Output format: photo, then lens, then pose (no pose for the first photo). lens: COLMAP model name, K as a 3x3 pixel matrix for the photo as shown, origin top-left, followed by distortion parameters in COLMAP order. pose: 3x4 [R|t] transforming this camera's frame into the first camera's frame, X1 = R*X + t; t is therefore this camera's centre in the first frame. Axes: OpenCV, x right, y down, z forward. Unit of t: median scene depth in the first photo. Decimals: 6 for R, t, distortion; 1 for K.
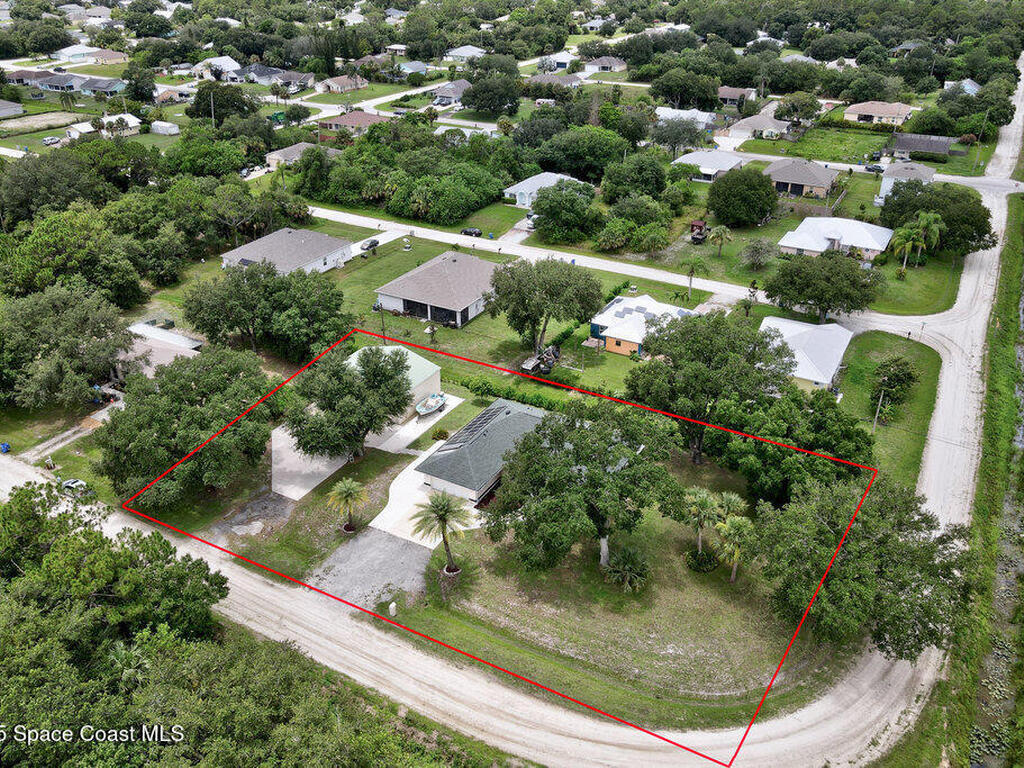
lens RADIAL K [[840.4, 0, 512.0], [0, 840.4, 384.0], [0, 0, 1]] dist [-0.012530, 0.045377]
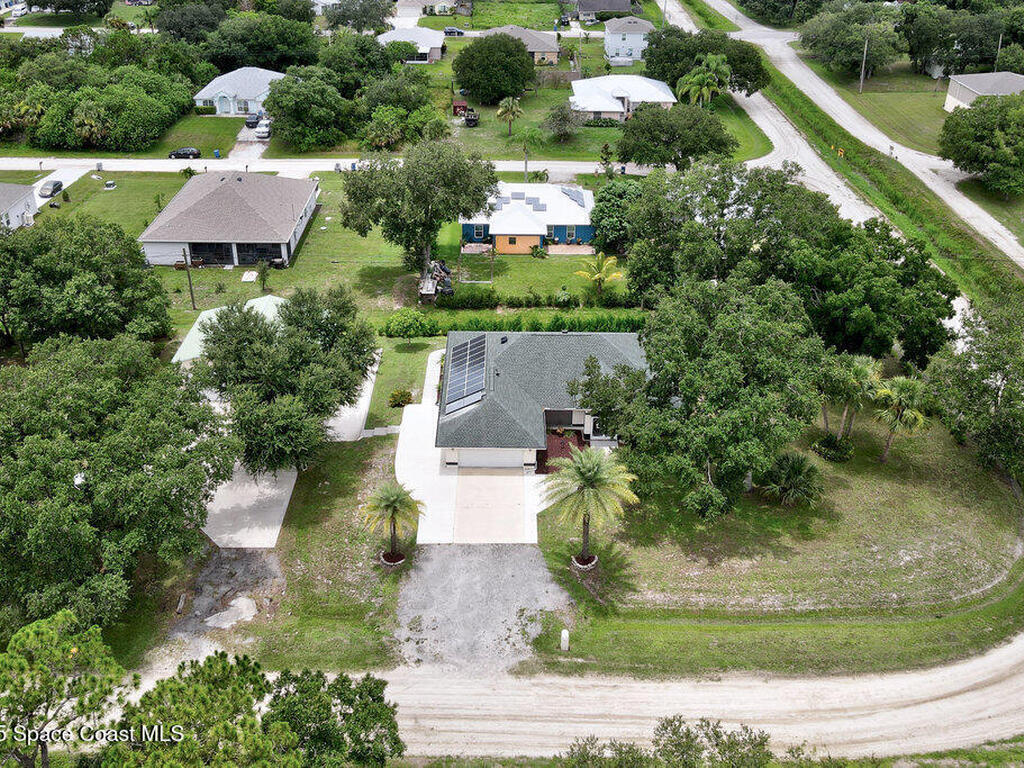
lens RADIAL K [[964.2, 0, 510.8], [0, 964.2, 326.9], [0, 0, 1]] dist [0.008321, 0.019487]
pose [[0.872222, -0.222971, 0.435330, -0.207816], [0.228293, 0.972736, 0.040821, -0.005546], [-0.432564, 0.063778, 0.899345, 0.146387]]
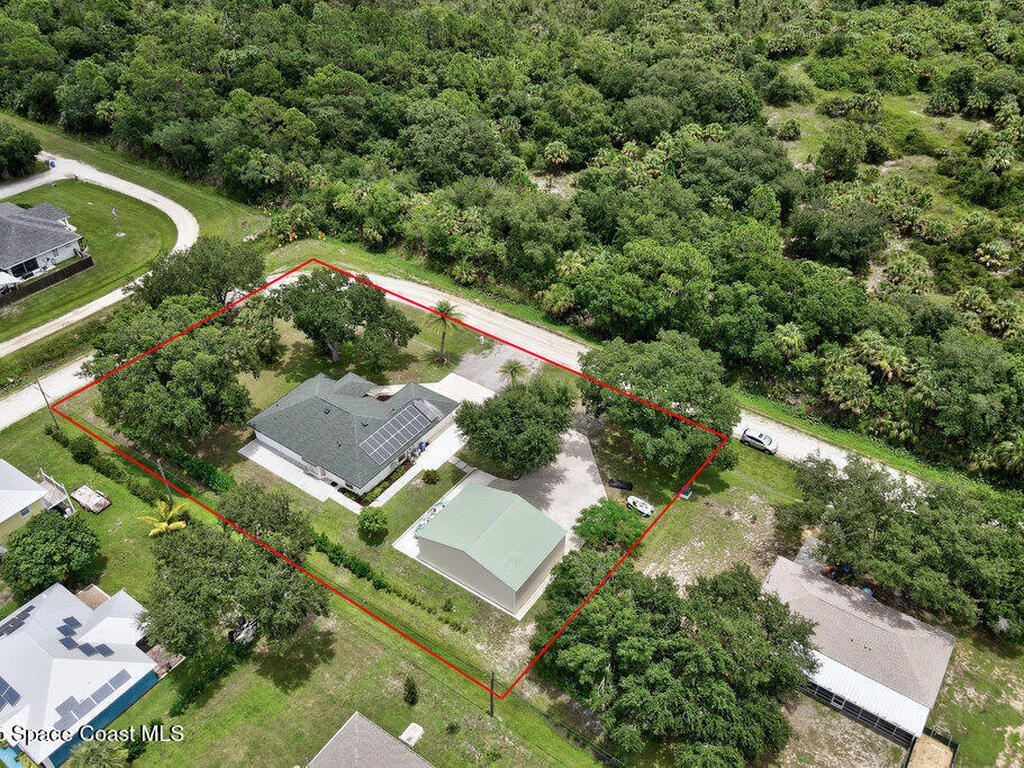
lens RADIAL K [[840.4, 0, 512.0], [0, 840.4, 384.0], [0, 0, 1]] dist [-0.012530, 0.045377]
pose [[-0.994726, -0.064823, 0.079487, -0.151303], [0.045738, 0.413304, 0.909444, -0.523598], [-0.091805, 0.908283, -0.408160, 0.787287]]
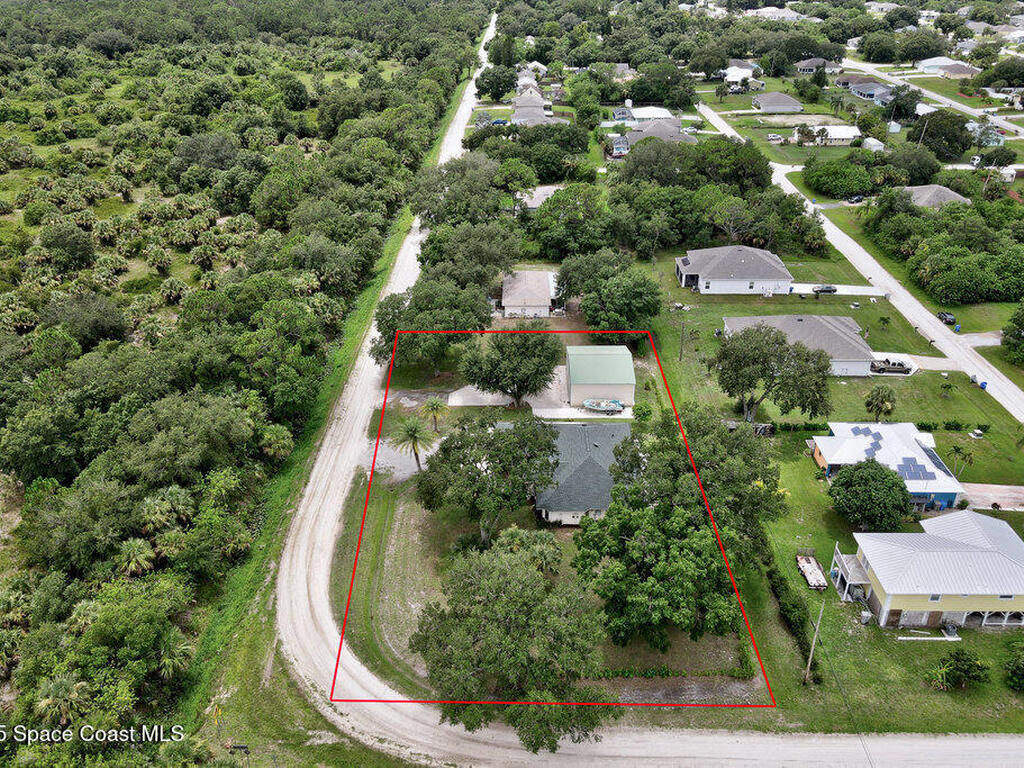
lens RADIAL K [[854.3, 0, 512.0], [0, 854.3, 384.0], [0, 0, 1]] dist [-0.001038, 0.001740]
pose [[0.484490, 0.409405, -0.773083, 0.474506], [-0.410463, 0.886798, 0.212389, -0.127709], [0.772522, 0.214421, 0.597690, 0.129743]]
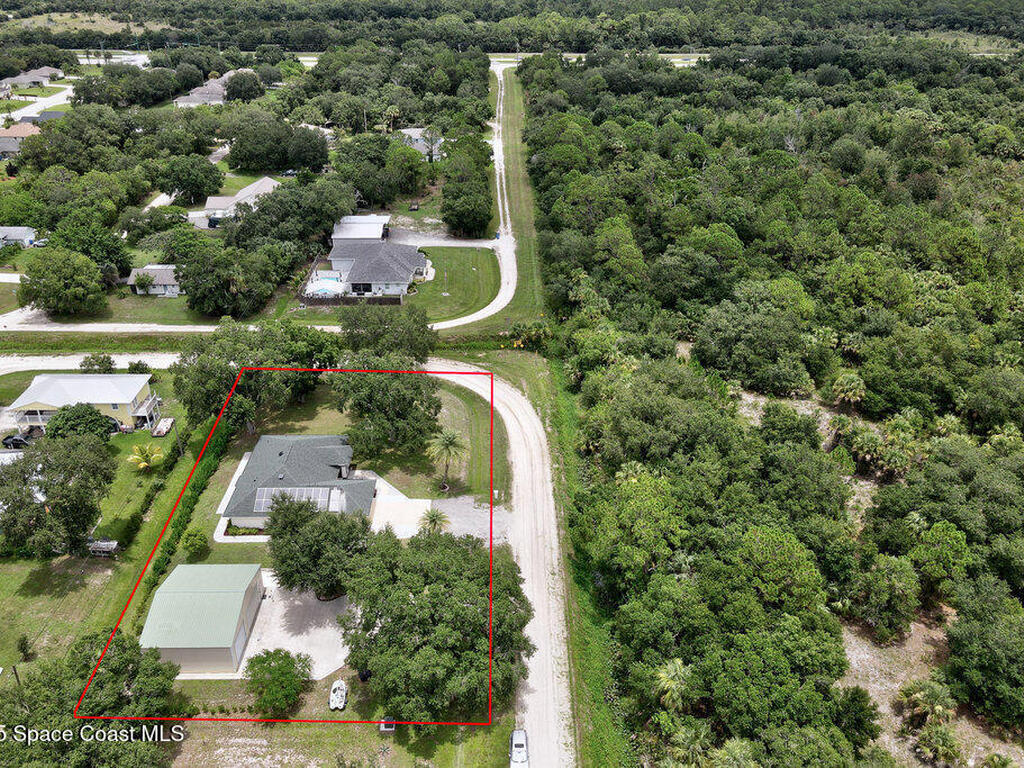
lens RADIAL K [[832.4, 0, 512.0], [0, 832.4, 384.0], [0, 0, 1]] dist [-0.001251, 0.038053]
pose [[-0.500917, -0.423493, 0.754809, -0.556517], [0.398791, 0.661083, 0.635559, -0.373361], [-0.768146, 0.619373, -0.162262, 0.503013]]
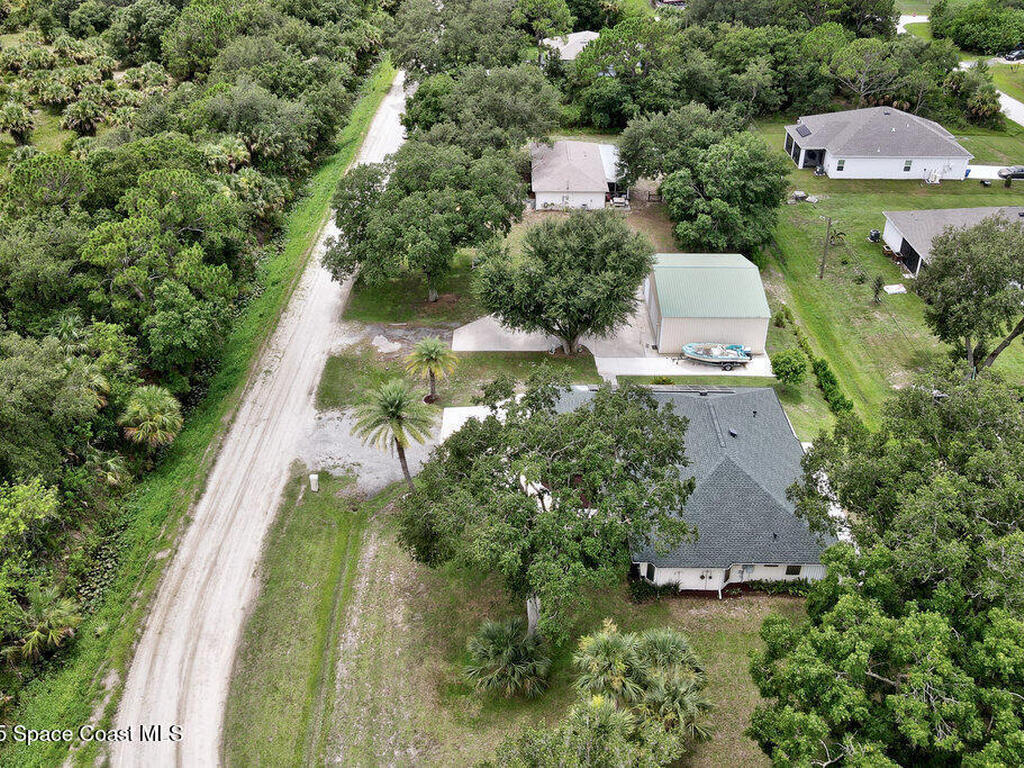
lens RADIAL K [[964.2, 0, 510.8], [0, 964.2, 326.9], [0, 0, 1]] dist [0.008321, 0.019487]
pose [[0.486627, 0.431198, -0.759778, 0.263462], [-0.419843, 0.878113, 0.229453, -0.066866], [0.766111, 0.207330, 0.608349, 0.255110]]
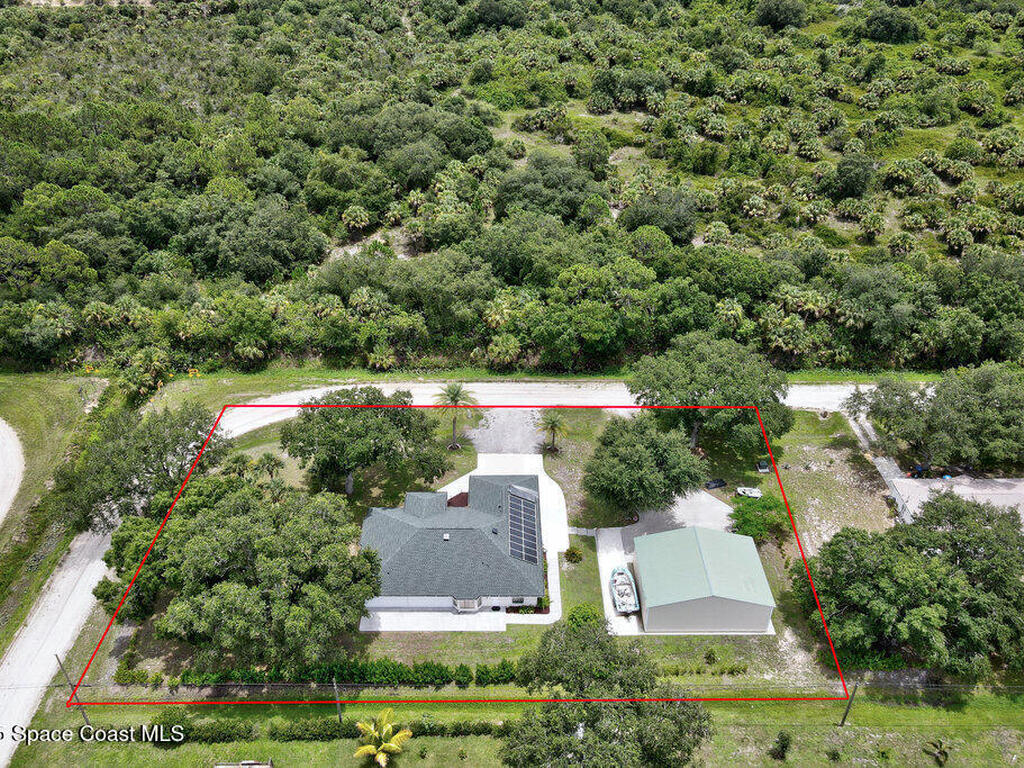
lens RADIAL K [[832.4, 0, 512.0], [0, 832.4, 384.0], [0, 0, 1]] dist [-0.001251, 0.038053]
pose [[-0.869618, 0.279793, -0.406792, 0.174259], [-0.234921, 0.490195, 0.839358, -0.468058], [0.434254, 0.825485, -0.360553, 0.698261]]
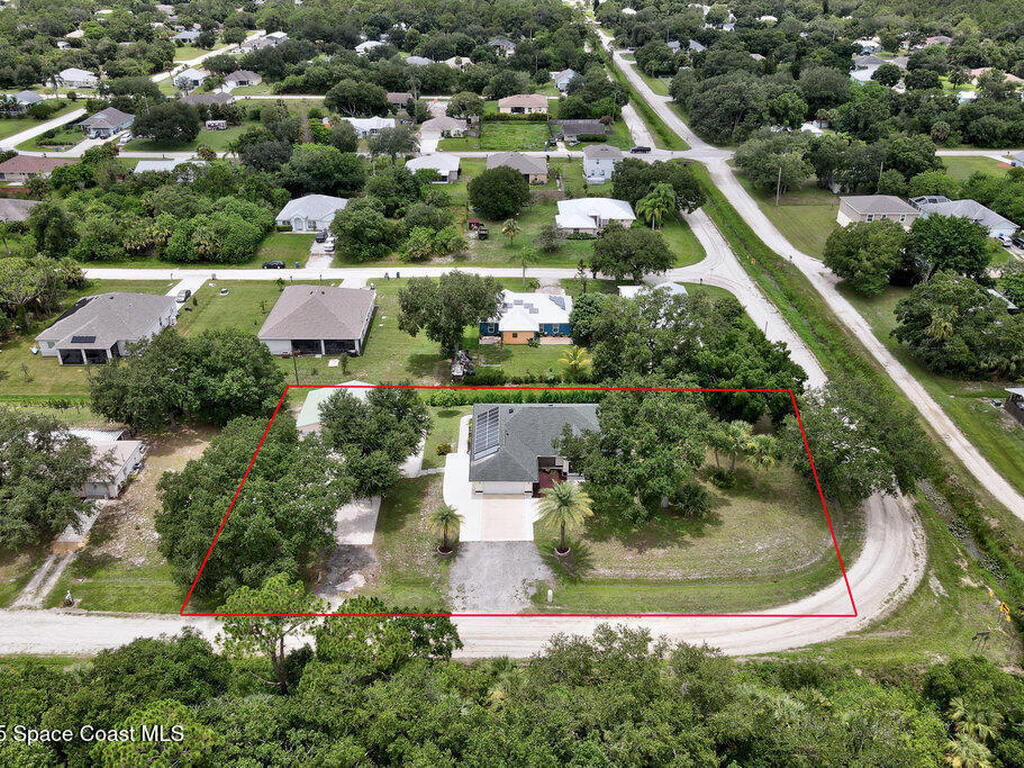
lens RADIAL K [[832.4, 0, 512.0], [0, 832.4, 384.0], [0, 0, 1]] dist [-0.001251, 0.038053]
pose [[0.869634, -0.237485, 0.432825, -0.273655], [0.235710, 0.970051, 0.058663, -0.037711], [-0.433794, 0.051006, 0.899567, 0.005087]]
